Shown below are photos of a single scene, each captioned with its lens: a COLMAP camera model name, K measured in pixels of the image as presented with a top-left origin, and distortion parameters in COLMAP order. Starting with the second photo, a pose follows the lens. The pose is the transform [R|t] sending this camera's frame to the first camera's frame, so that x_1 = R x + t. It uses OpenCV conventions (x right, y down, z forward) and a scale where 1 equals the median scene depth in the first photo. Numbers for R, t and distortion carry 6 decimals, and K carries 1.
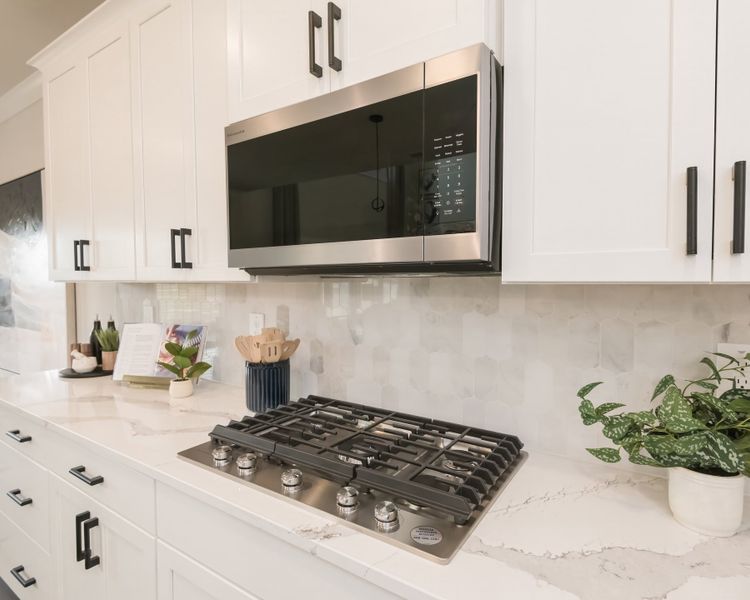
lens RADIAL K [[428.7, 0, 347.1], [0, 428.7, 295.0], [0, 0, 1]] dist [0.069683, -0.065063]
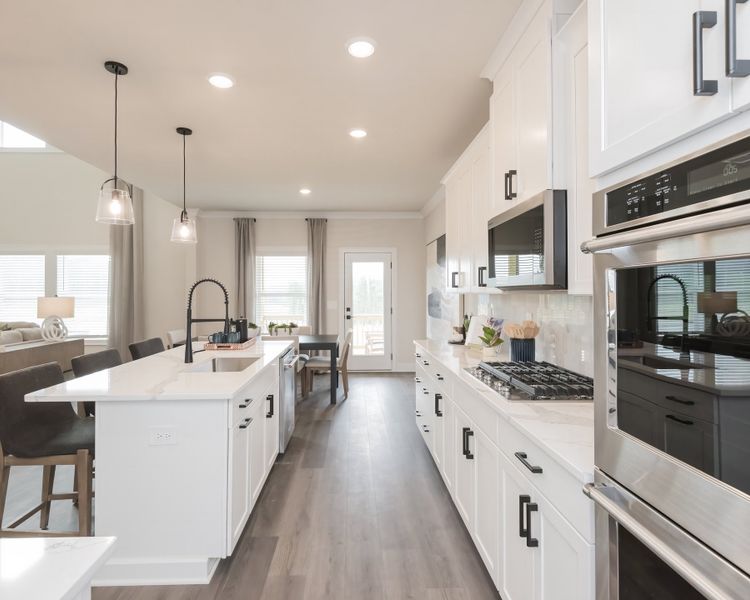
lens RADIAL K [[414.3, 0, 359.7], [0, 414.3, 291.2], [0, 0, 1]] dist [0.001691, 0.000236]
pose [[0.596080, -0.009383, -0.802870, 0.763995], [-0.017207, 0.999553, -0.024457, 0.010848], [0.802741, 0.028394, 0.595652, -0.550657]]
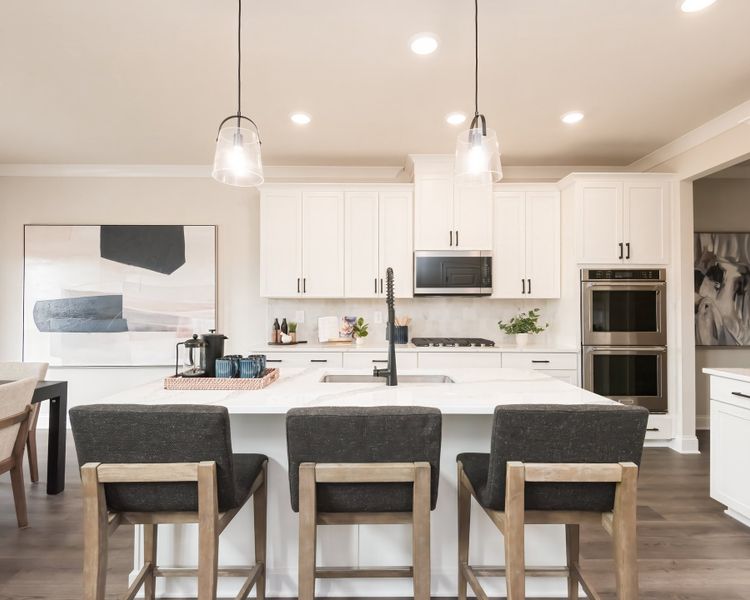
lens RADIAL K [[410.7, 0, 375.0], [0, 410.7, 300.0], [0, 0, 1]] dist [-0.001562, -0.001094]
pose [[0.816890, 0.007882, 0.576739, -1.858100], [0.016734, 0.999162, -0.037358, 0.077511], [-0.576550, 0.040169, 0.816074, -1.088734]]
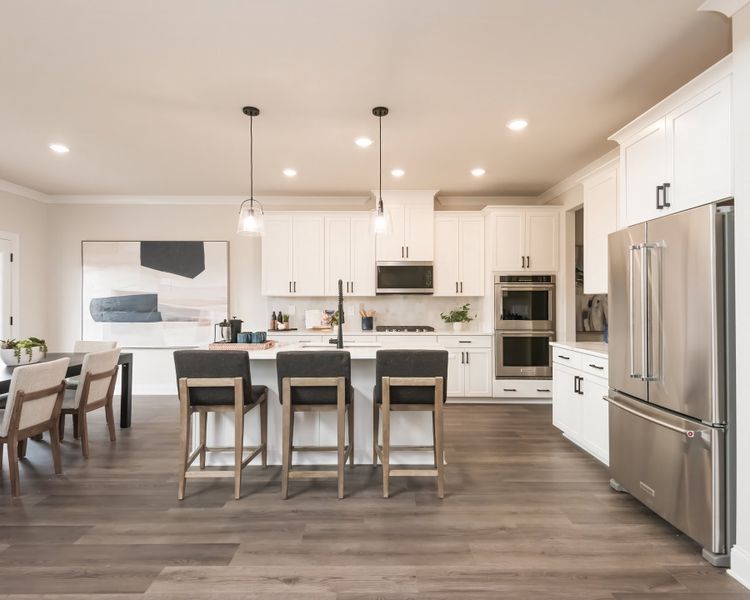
lens RADIAL K [[399.7, 0, 375.0], [0, 399.7, 300.0], [0, 0, 1]] dist [0.002344, 0.000109]
pose [[0.812985, 0.000188, 0.582285, -2.146449], [0.018501, 0.999487, -0.026153, 0.094446], [-0.581991, 0.032035, 0.812564, -1.861001]]
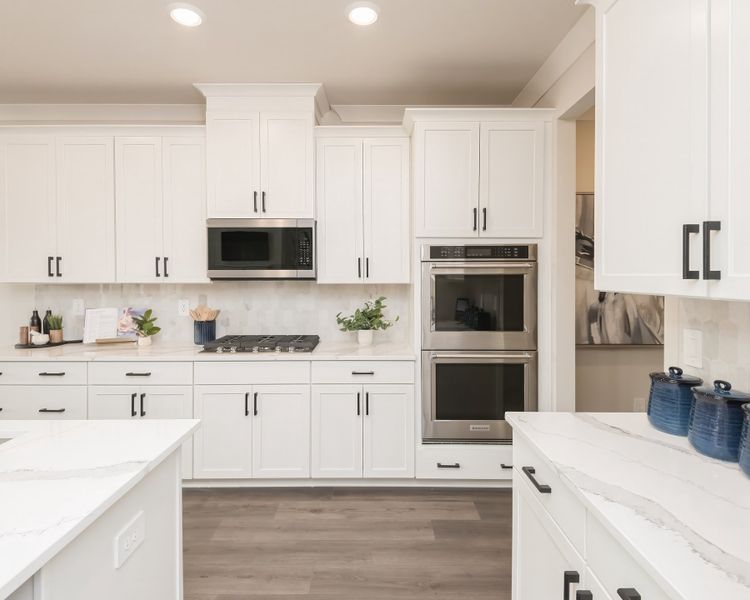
lens RADIAL K [[413.5, 0, 374.6], [0, 413.5, 282.3], [0, 0, 1]] dist [0.015890, 0.000223]
pose [[0.809087, -0.006843, 0.587649, -0.699751], [0.018046, 0.999750, -0.013205, 0.007132], [-0.587411, 0.021288, 0.809009, -1.116818]]
